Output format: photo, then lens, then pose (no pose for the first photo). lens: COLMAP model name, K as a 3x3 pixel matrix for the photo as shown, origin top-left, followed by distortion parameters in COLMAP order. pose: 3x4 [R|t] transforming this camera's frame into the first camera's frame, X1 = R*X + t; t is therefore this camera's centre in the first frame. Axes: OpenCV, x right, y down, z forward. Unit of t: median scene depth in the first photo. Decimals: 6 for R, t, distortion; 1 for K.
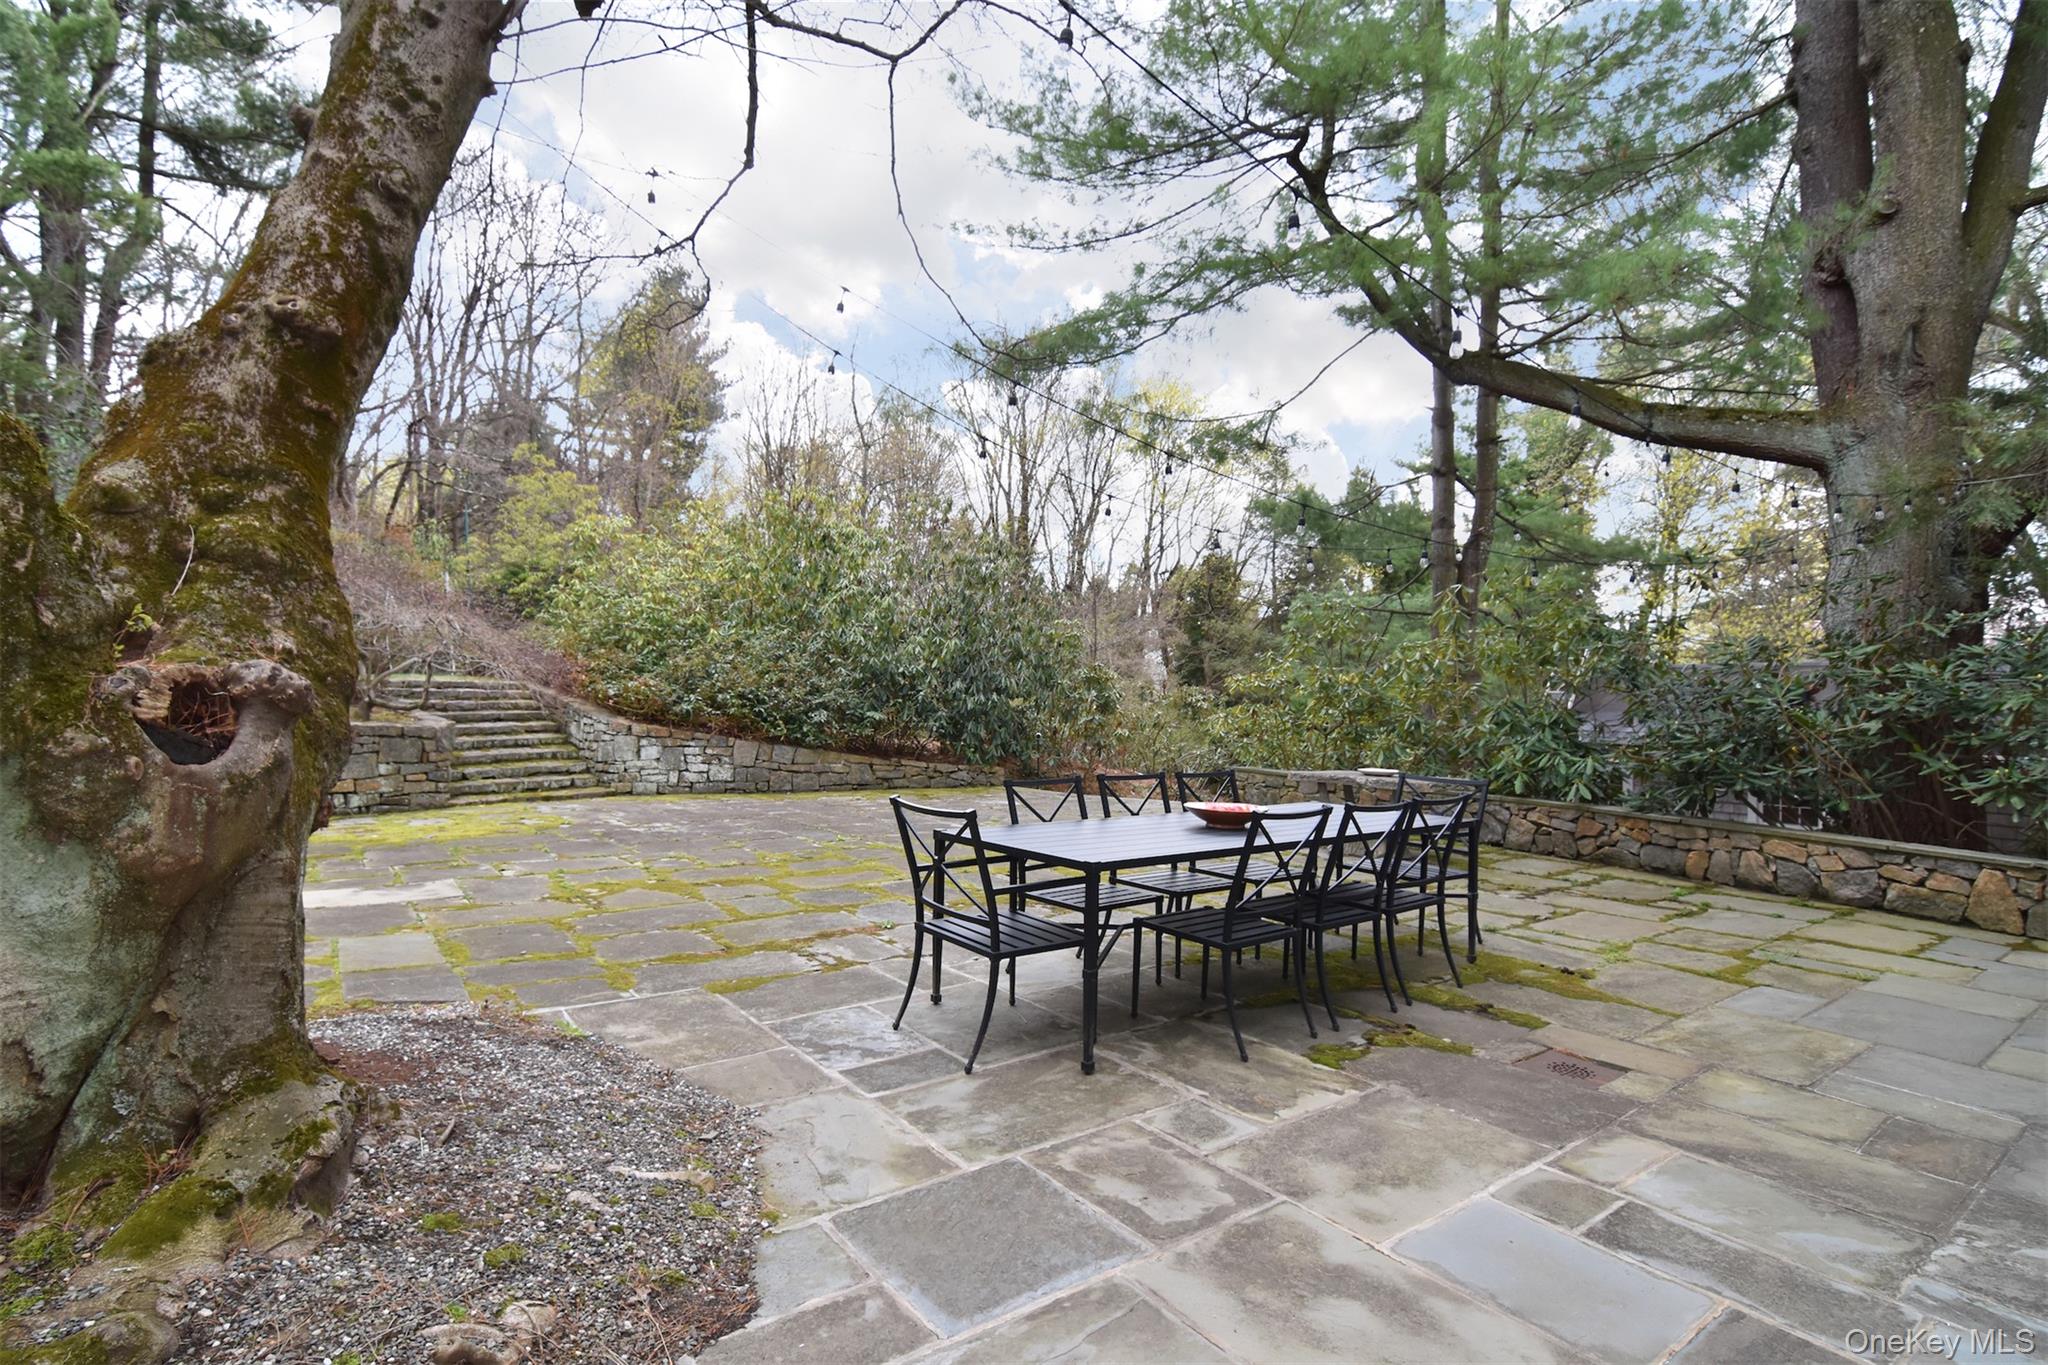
lens RADIAL K [[996.4, 0, 1028.4], [0, 996.4, 692.4], [0, 0, 1]] dist [0.002095, 0.000275]
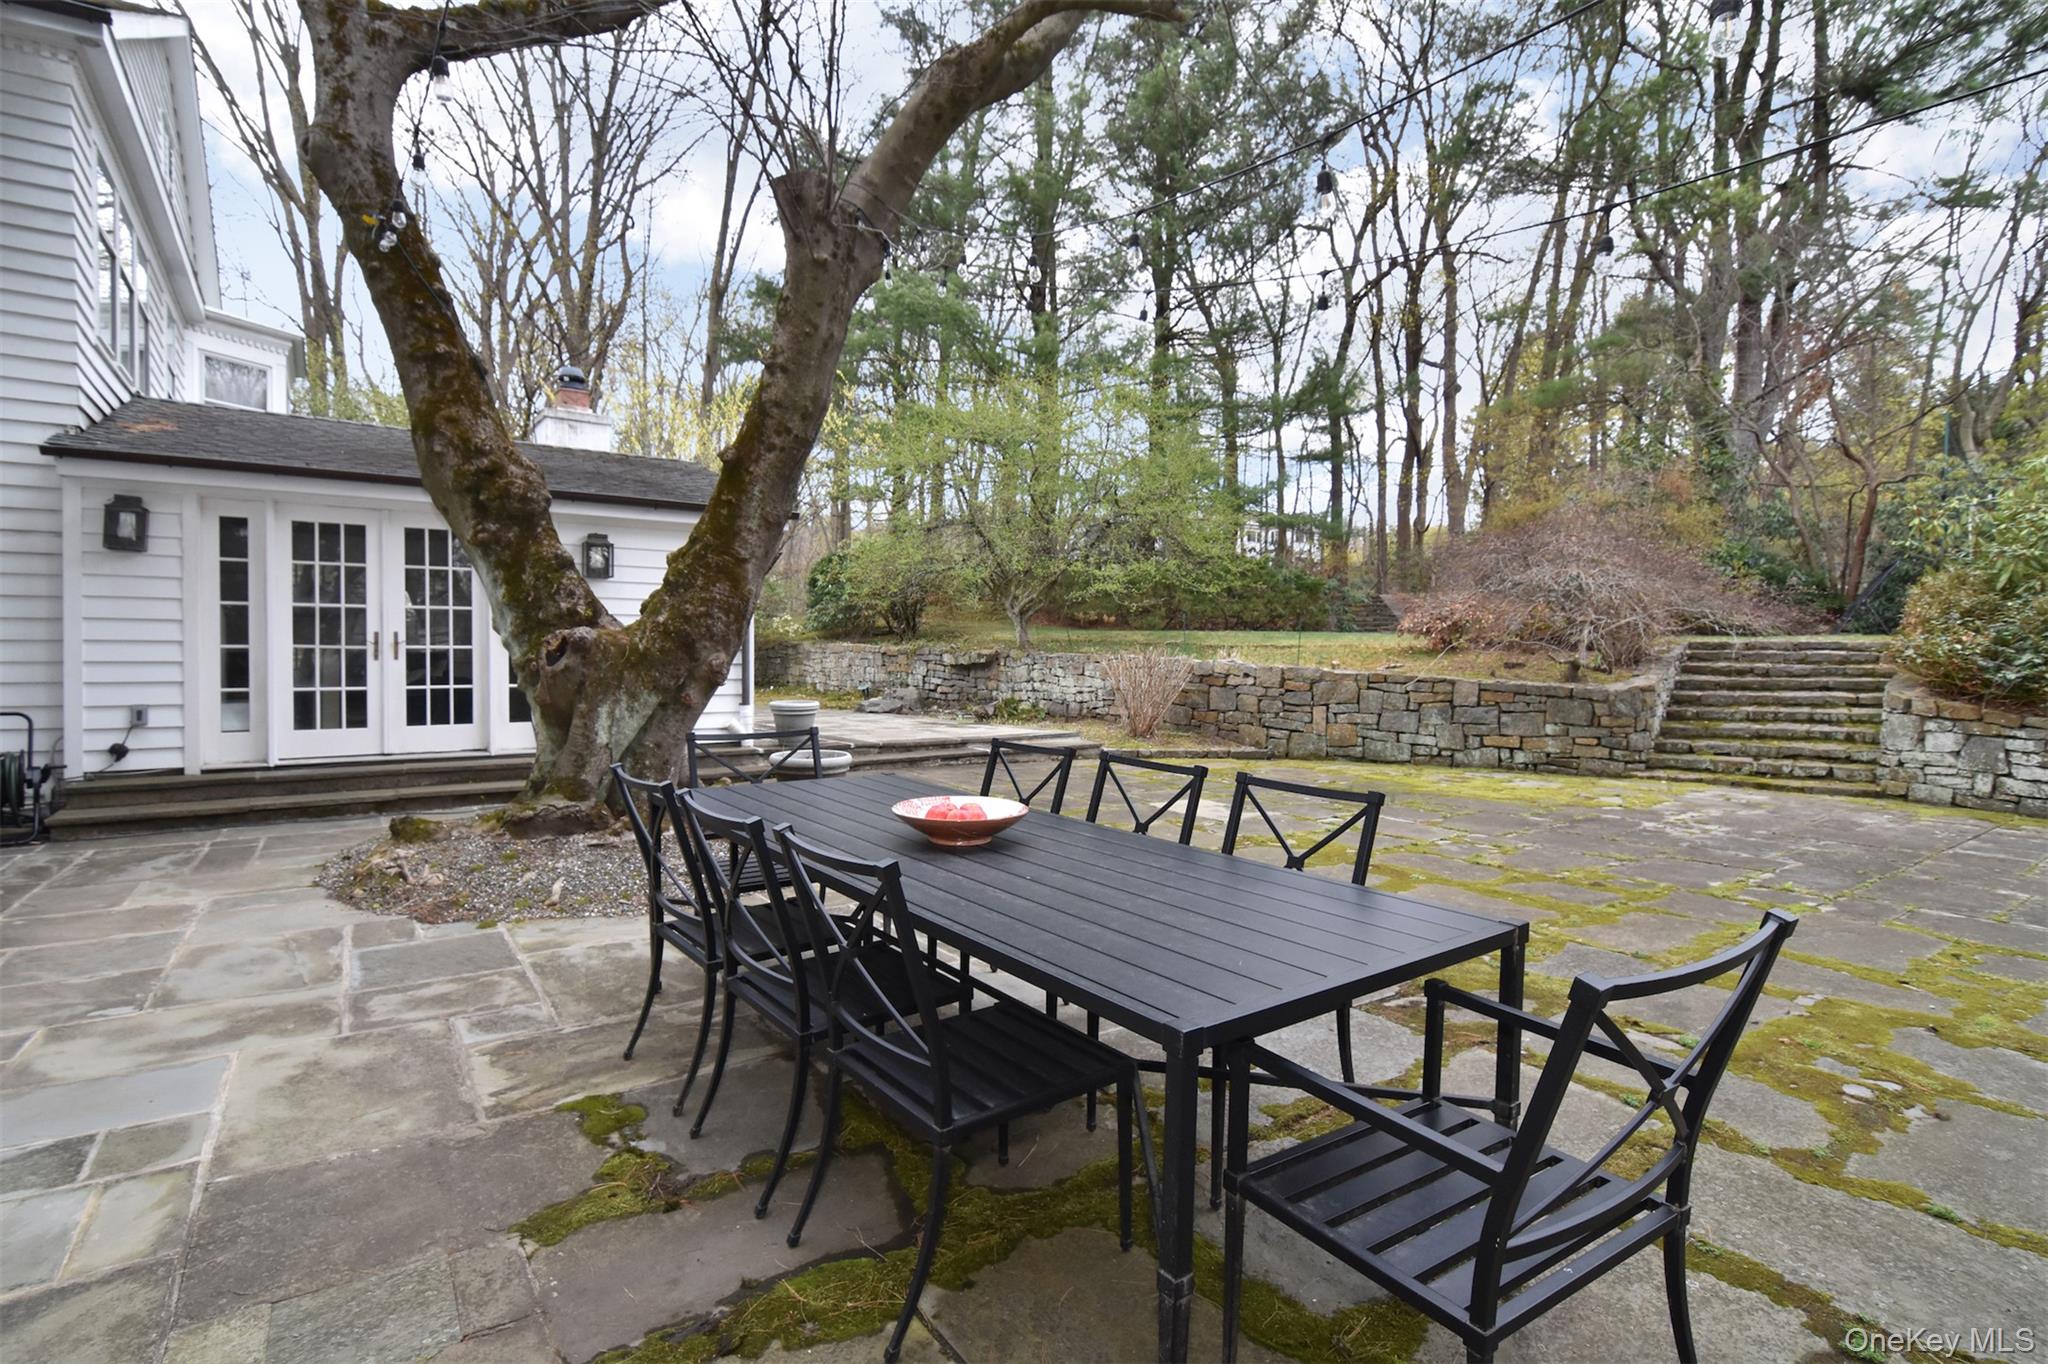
lens RADIAL K [[1015.0, 0, 1028.2], [0, 1015.0, 674.5], [0, 0, 1]] dist [-0.002489, -0.002179]
pose [[-0.056377, 0.010196, -0.998357, 1.058150], [-0.001167, 0.999946, 0.010278, 0.029644], [0.998409, 0.001745, -0.056362, 1.385226]]
